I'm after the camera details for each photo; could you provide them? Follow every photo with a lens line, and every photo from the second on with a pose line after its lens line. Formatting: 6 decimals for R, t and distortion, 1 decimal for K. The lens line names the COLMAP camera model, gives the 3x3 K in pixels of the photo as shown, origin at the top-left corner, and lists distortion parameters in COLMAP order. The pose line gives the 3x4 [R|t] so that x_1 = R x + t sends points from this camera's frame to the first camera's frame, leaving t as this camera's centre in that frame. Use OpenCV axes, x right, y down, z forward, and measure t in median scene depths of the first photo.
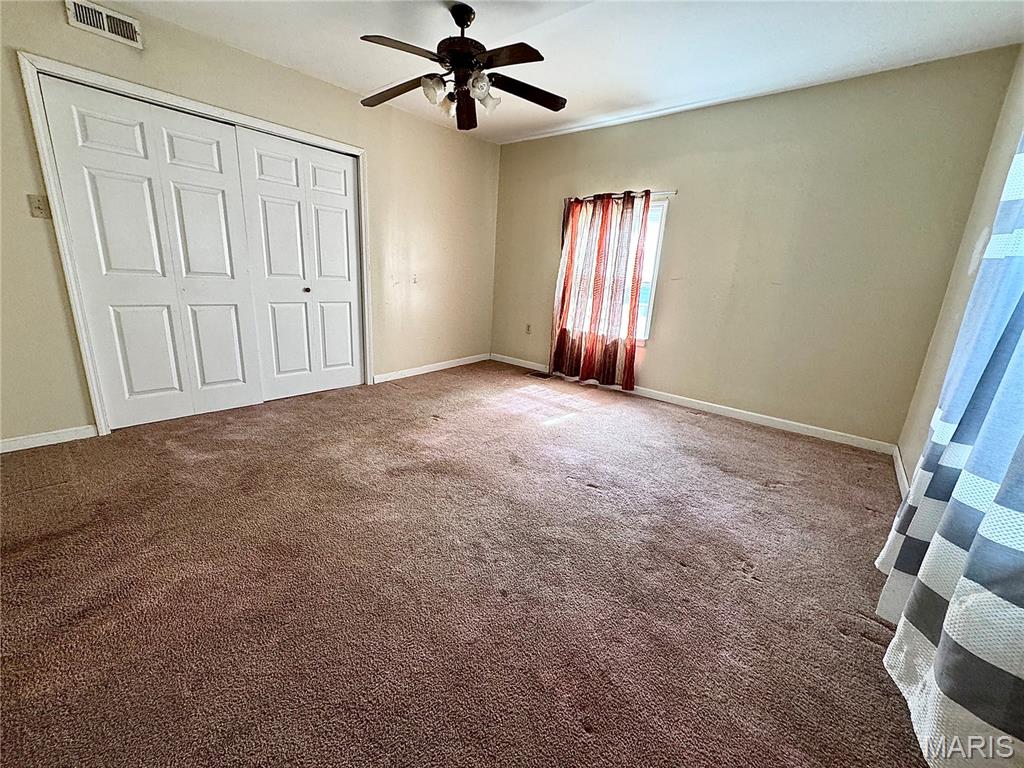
lens RADIAL K [[410.5, 0, 511.4], [0, 410.5, 384.1], [0, 0, 1]] dist [-0.003369, 0.000771]
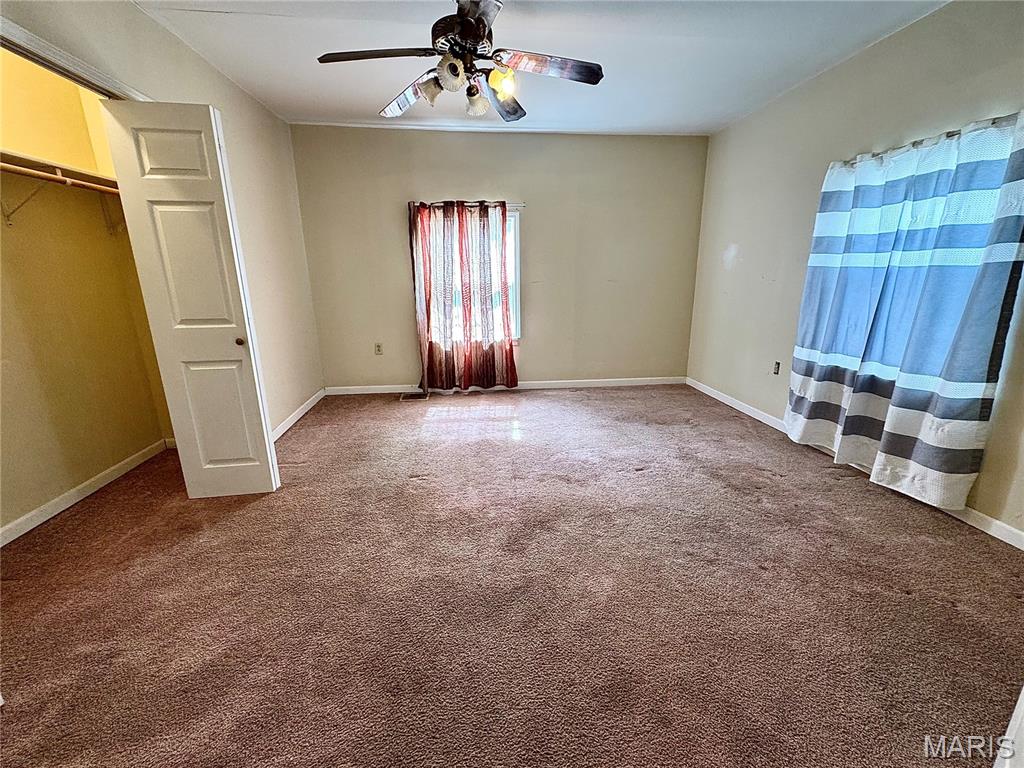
lens RADIAL K [[410.5, 0, 511.6], [0, 410.5, 383.6], [0, 0, 1]] dist [-0.003369, 0.000771]
pose [[0.691641, -0.242792, 0.680209, -0.470951], [0.232180, 0.966555, 0.108917, -0.118393], [-0.683904, 0.082599, 0.724881, 0.235611]]
